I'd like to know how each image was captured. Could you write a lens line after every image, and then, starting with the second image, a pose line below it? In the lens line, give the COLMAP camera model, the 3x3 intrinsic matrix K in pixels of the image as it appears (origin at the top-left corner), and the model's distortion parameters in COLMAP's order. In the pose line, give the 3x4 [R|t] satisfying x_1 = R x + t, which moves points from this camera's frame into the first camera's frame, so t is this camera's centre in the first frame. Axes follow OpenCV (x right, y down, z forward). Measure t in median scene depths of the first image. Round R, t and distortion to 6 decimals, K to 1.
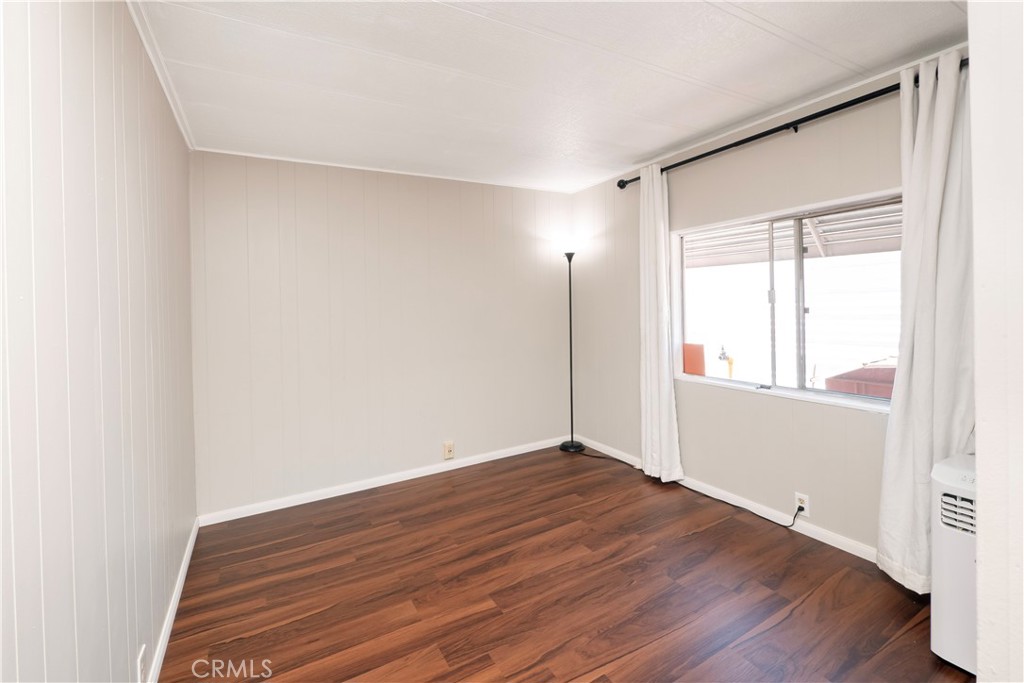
lens RADIAL K [[448.8, 0, 509.3], [0, 448.8, 308.3], [0, 0, 1]] dist [-0.000496, -0.000092]
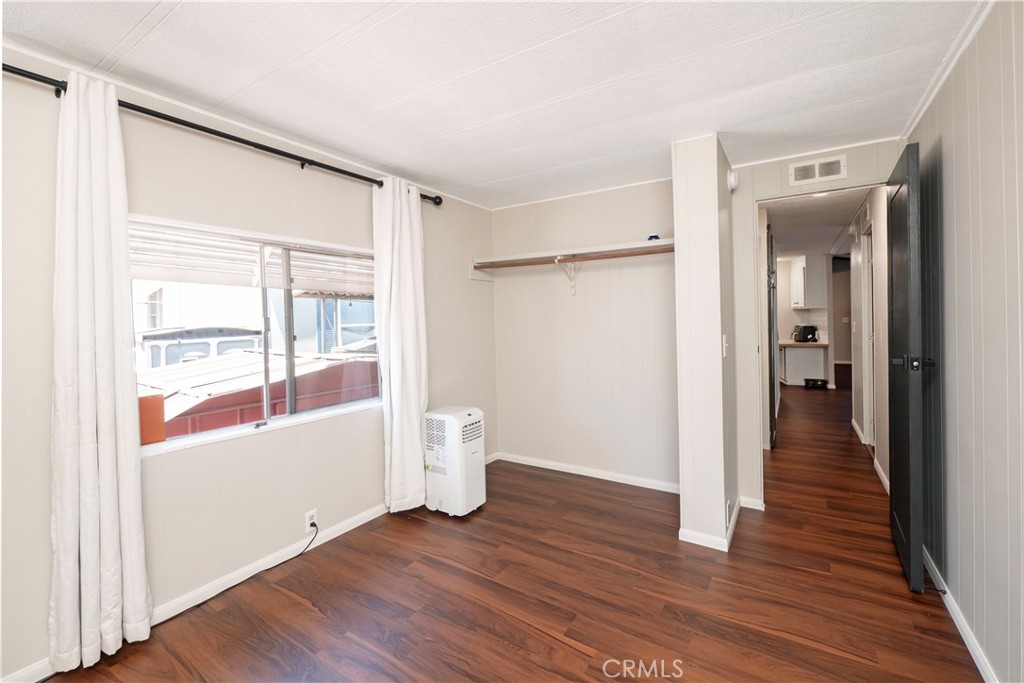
lens RADIAL K [[434.7, 0, 512.2], [0, 434.7, 331.7], [0, 0, 1]] dist [-0.000230, -0.000069]
pose [[-0.456477, 0.003732, 0.889727, -0.488167], [0.037216, 0.999196, 0.014903, -0.007708], [-0.888956, 0.039915, -0.456249, 1.042175]]
